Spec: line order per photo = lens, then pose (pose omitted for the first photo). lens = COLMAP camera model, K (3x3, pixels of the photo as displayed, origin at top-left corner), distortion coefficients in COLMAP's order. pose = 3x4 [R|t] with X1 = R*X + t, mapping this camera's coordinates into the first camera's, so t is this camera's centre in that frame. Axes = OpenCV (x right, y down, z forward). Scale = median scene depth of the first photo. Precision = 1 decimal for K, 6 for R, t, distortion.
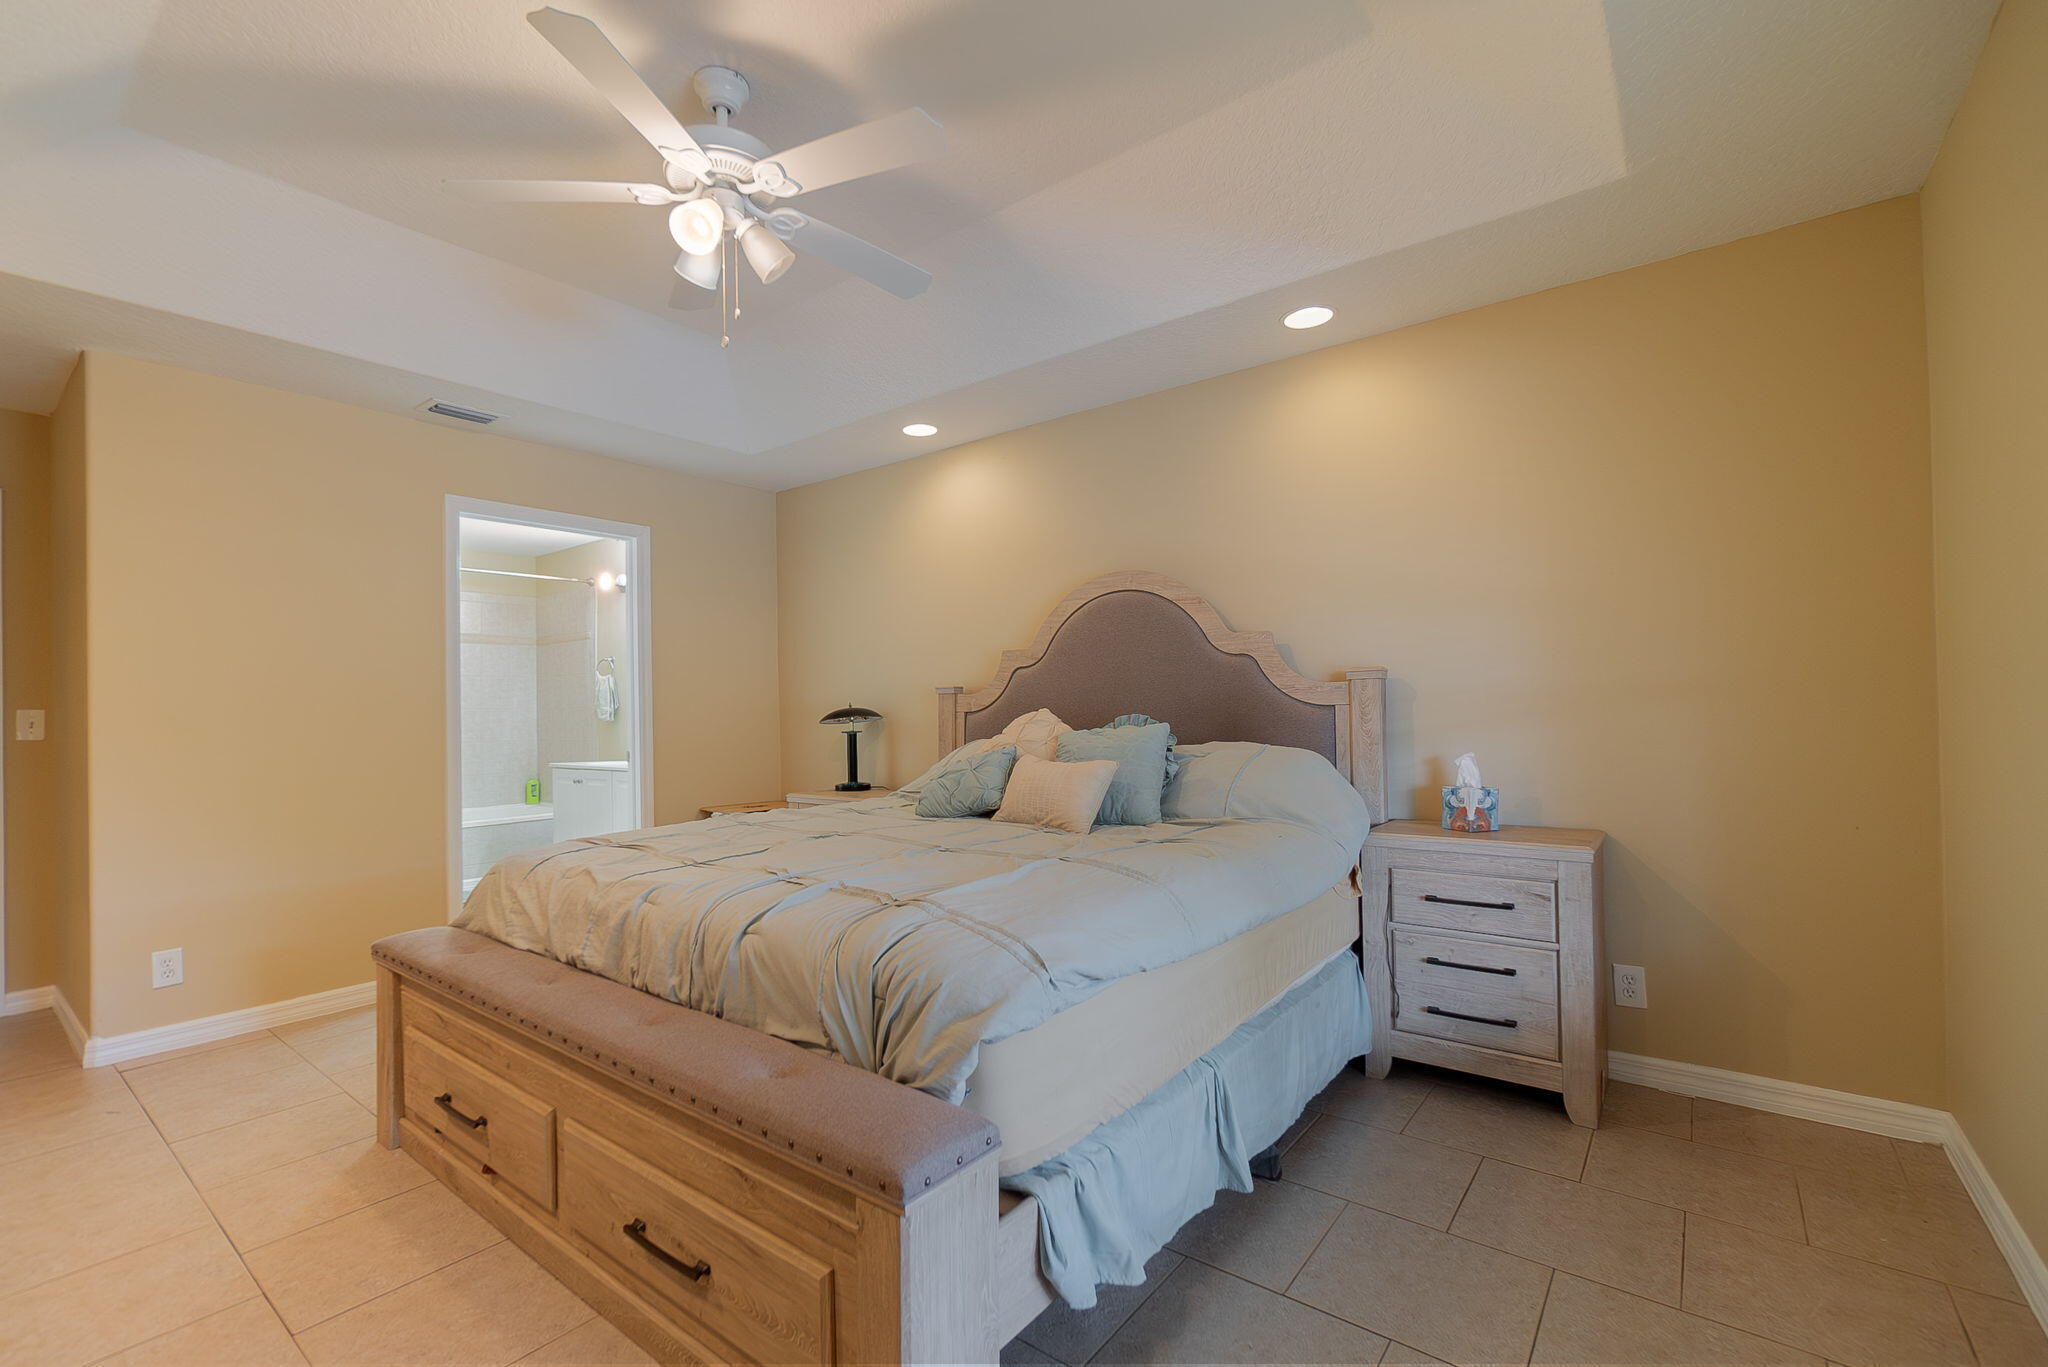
lens RADIAL K [[893.0, 0, 1005.3], [0, 893.0, 698.7], [0, 0, 1]] dist [0.014383, -0.018022]
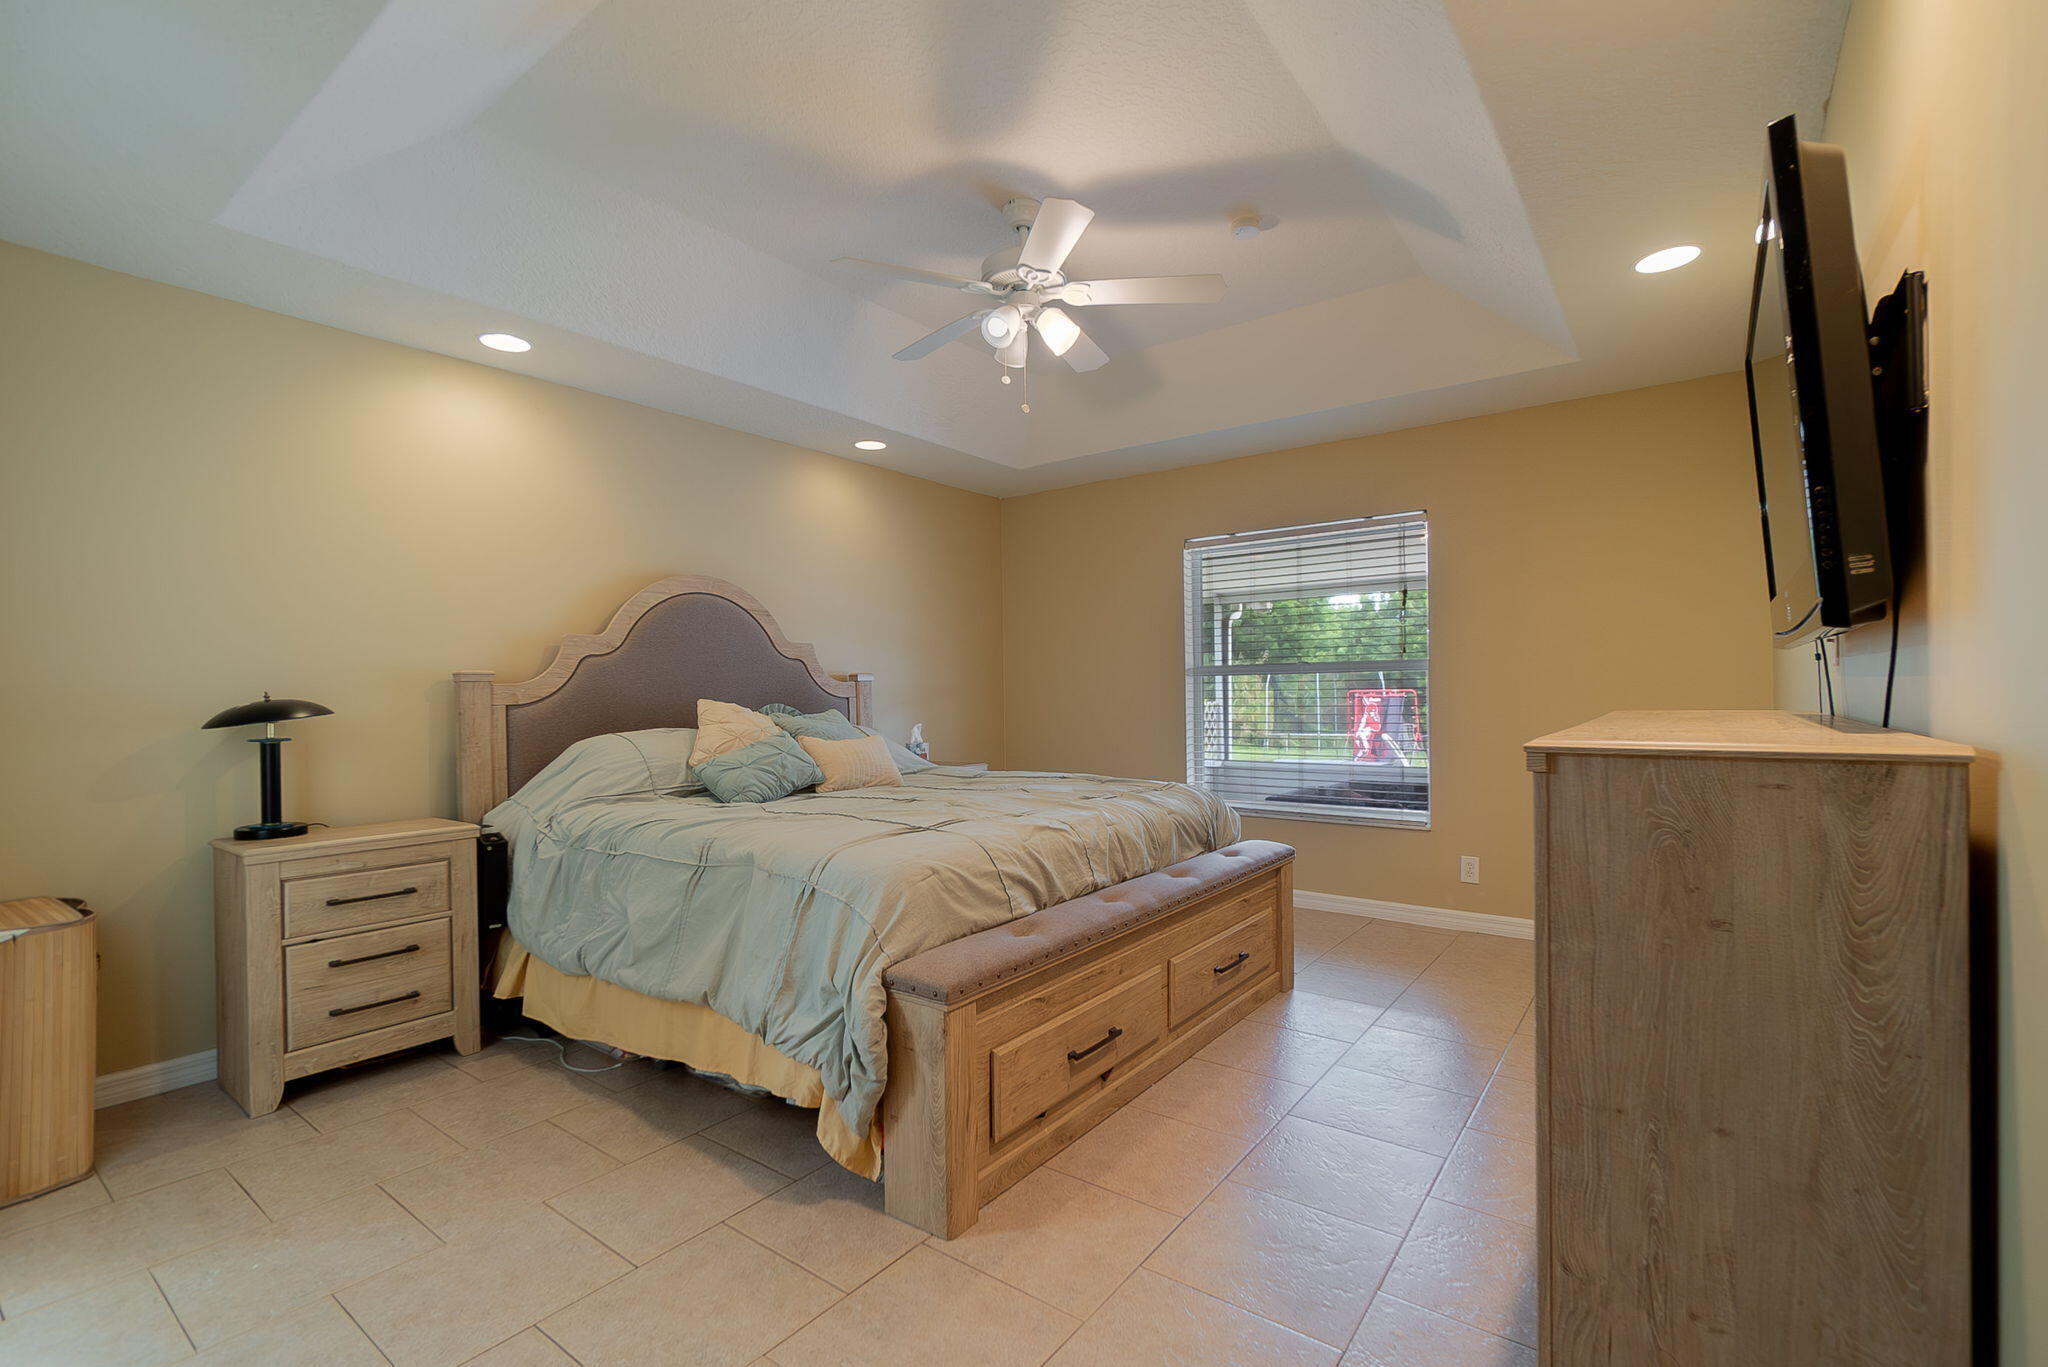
lens RADIAL K [[893.0, 0, 1005.3], [0, 893.0, 698.7], [0, 0, 1]] dist [0.014383, -0.018022]
pose [[-0.064218, -0.000406, 0.997936, -0.881058], [-0.006573, 0.999978, -0.000016, 0.006700], [-0.997914, -0.006561, -0.064219, 0.599405]]
